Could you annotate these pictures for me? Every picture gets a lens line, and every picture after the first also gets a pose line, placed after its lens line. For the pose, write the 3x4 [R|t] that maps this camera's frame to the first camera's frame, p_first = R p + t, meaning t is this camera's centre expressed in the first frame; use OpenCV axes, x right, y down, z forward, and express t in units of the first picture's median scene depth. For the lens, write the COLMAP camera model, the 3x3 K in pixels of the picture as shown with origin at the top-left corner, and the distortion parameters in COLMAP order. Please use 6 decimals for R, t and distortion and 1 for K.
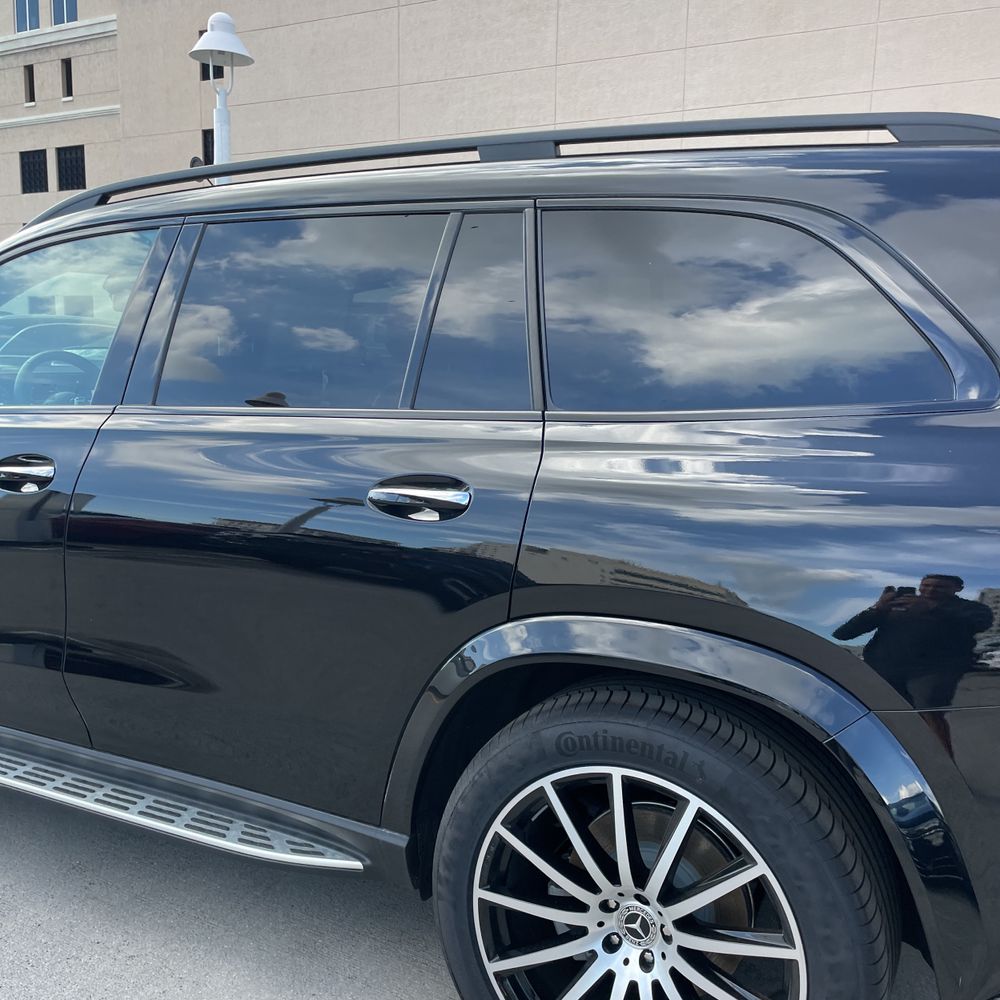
lens RADIAL K [[1051.3, 0, 496.5], [0, 1051.3, 486.0], [0, 0, 1]] dist [0.008848, -0.015769]
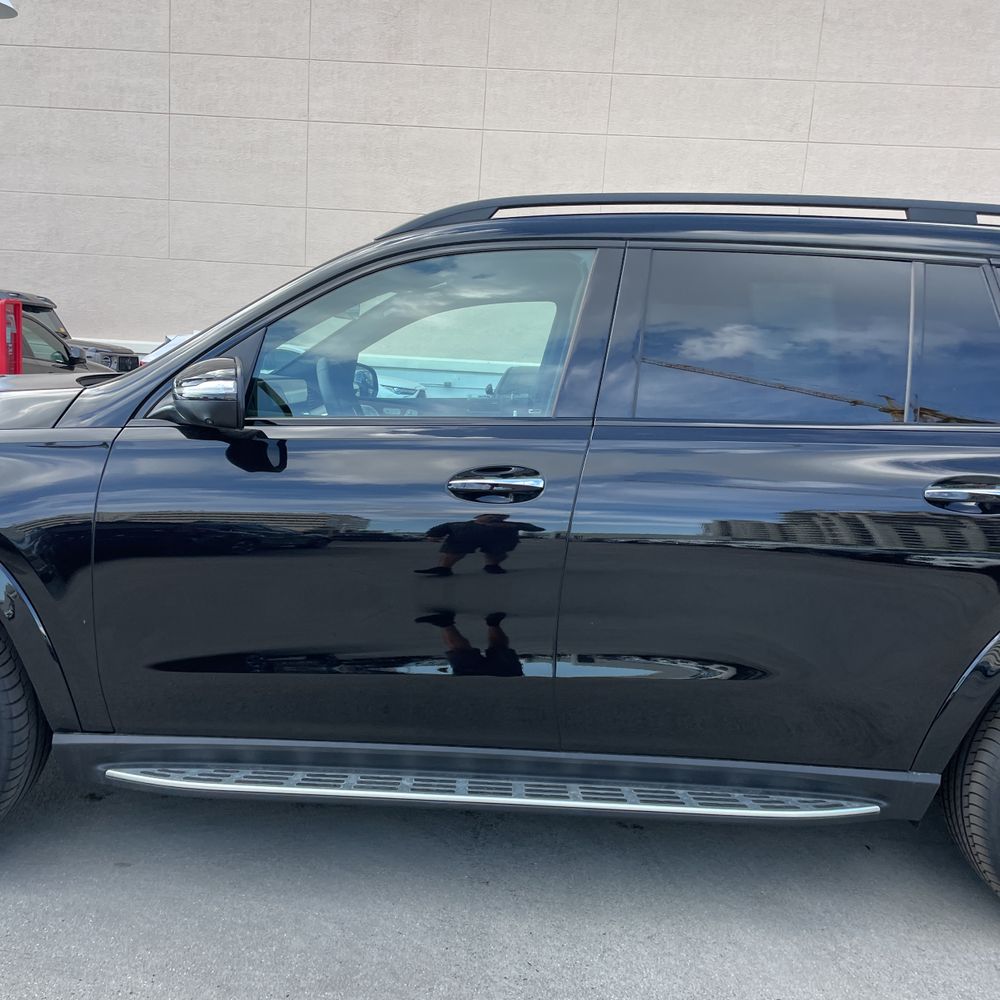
lens RADIAL K [[1007.7, 0, 511.7], [0, 1007.7, 493.7], [0, 0, 1]] dist [0.087738, -0.116026]
pose [[0.880659, -0.030958, 0.472738, -0.134960], [0.025065, 0.999510, 0.018763, -0.003149], [-0.473087, -0.004675, 0.881003, 0.019357]]
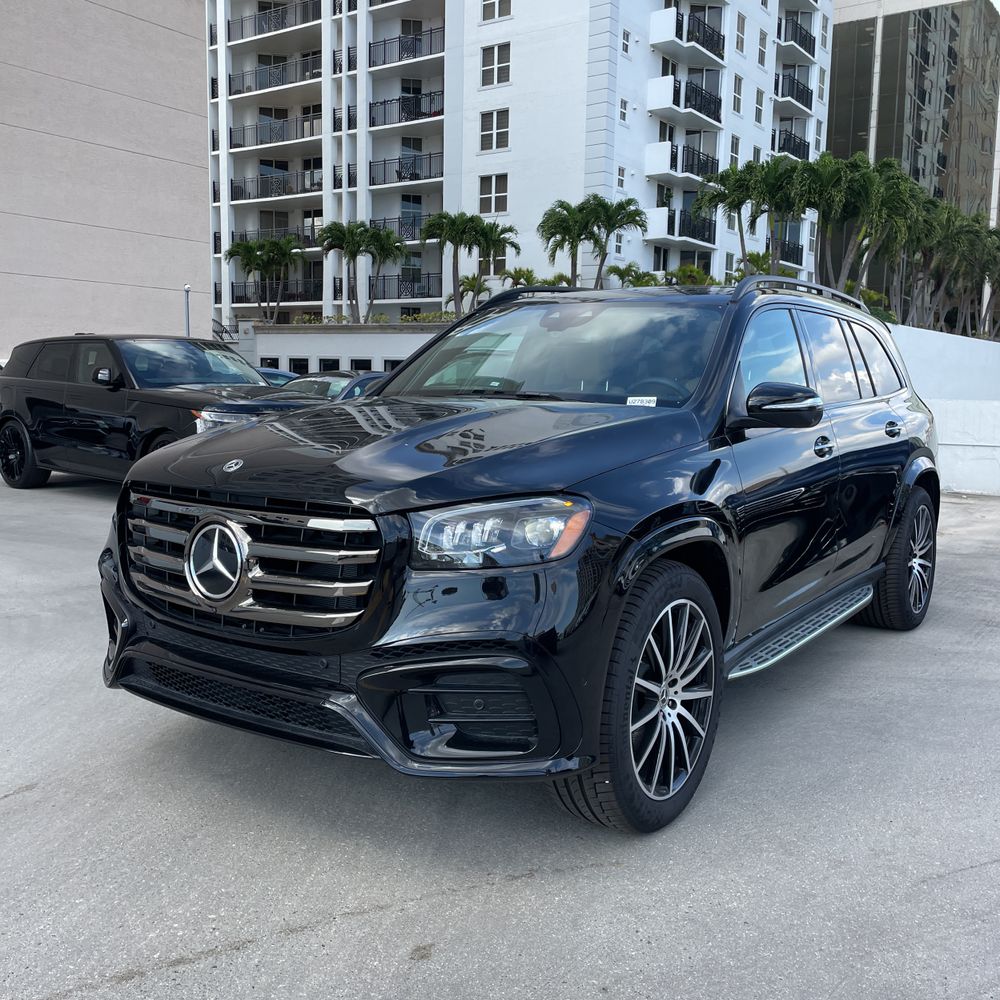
lens RADIAL K [[1012.6, 0, 500.7], [0, 1012.6, 481.4], [0, 0, 1]] dist [0.086496, -0.108398]
pose [[0.093966, -0.116266, 0.988763, -0.322983], [0.108386, 0.988449, 0.105928, -0.028635], [-0.989658, 0.097214, 0.105482, 0.190058]]
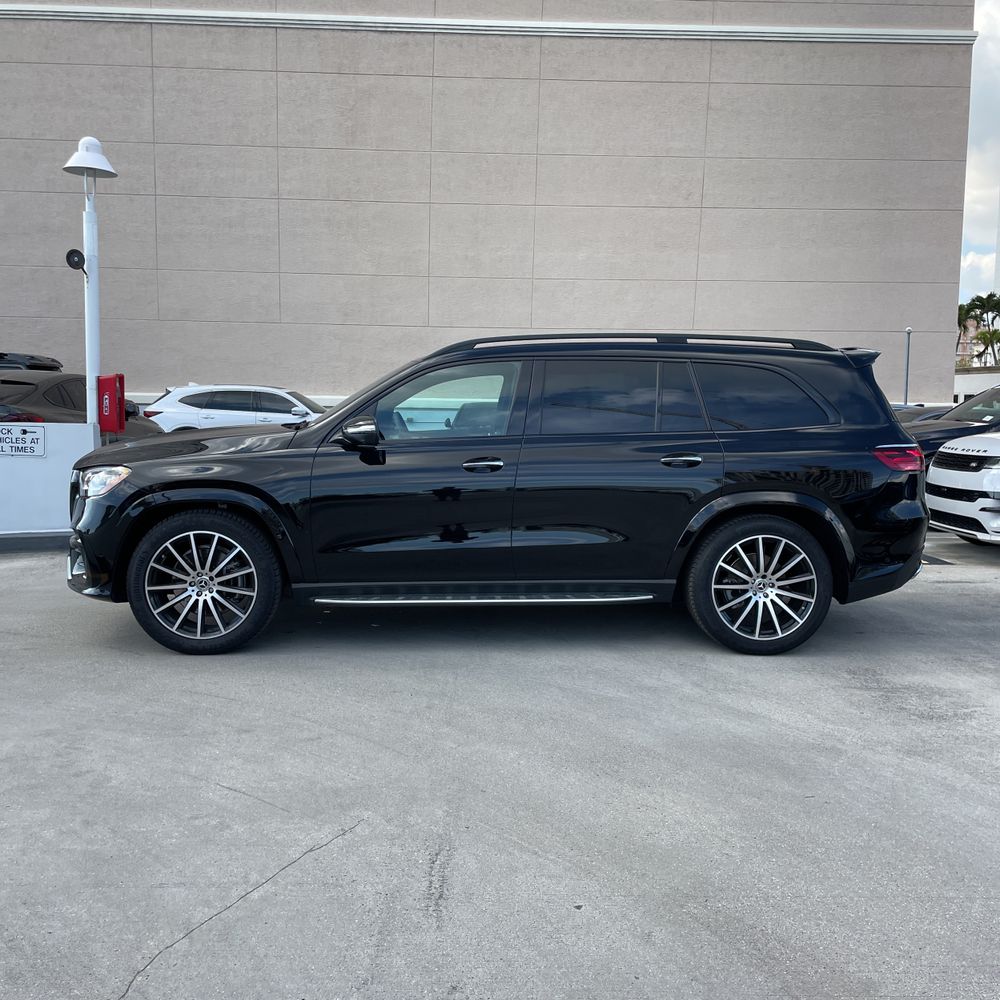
lens RADIAL K [[1019.1, 0, 539.8], [0, 1019.1, 501.1], [0, 0, 1]] dist [0.095008, -0.136869]
pose [[0.839603, -0.060077, 0.539868, -0.234620], [0.071666, 0.997429, -0.000461, 0.011470], [-0.538452, 0.039078, 0.841750, -0.144643]]
